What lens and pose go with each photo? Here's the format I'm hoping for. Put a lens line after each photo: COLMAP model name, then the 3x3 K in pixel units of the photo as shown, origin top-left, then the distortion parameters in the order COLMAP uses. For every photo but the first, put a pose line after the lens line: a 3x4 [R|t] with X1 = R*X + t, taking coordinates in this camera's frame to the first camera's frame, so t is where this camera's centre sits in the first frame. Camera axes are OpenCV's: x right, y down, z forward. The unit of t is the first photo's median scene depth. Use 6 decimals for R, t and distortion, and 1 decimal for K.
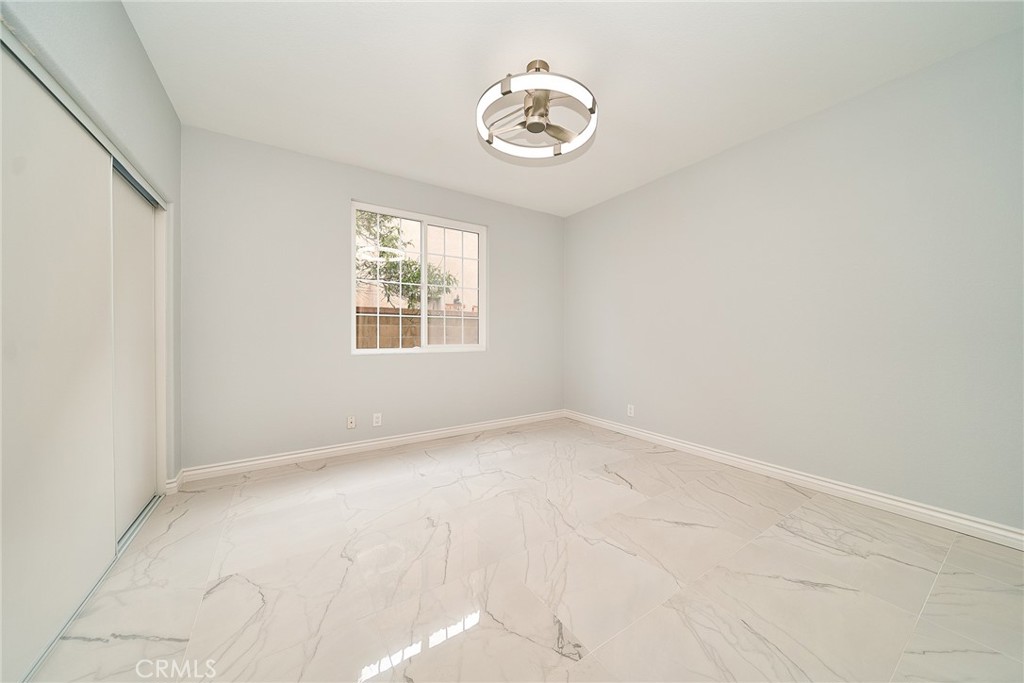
lens RADIAL K [[345.9, 0, 507.6], [0, 345.9, 342.1], [0, 0, 1]] dist [-0.000031, -0.000220]
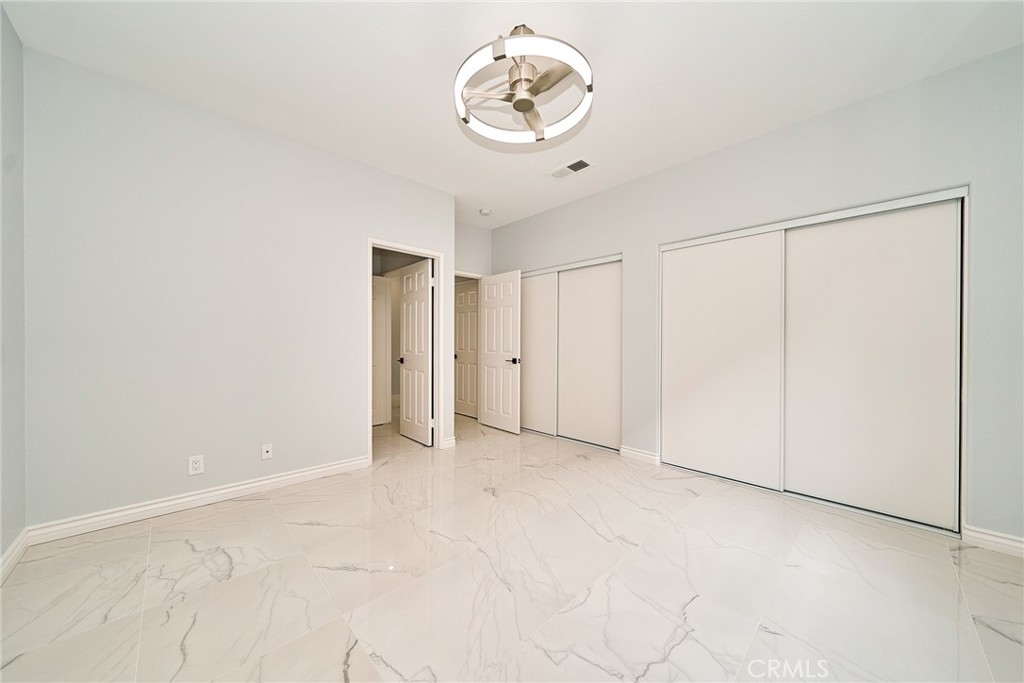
lens RADIAL K [[345.9, 0, 507.6], [0, 345.9, 342.1], [0, 0, 1]] dist [-0.000031, -0.000220]
pose [[-0.981746, -0.005039, -0.190132, 0.295296], [-0.008764, 0.999786, 0.018753, -0.045444], [0.189997, 0.020077, -0.981579, 1.914269]]
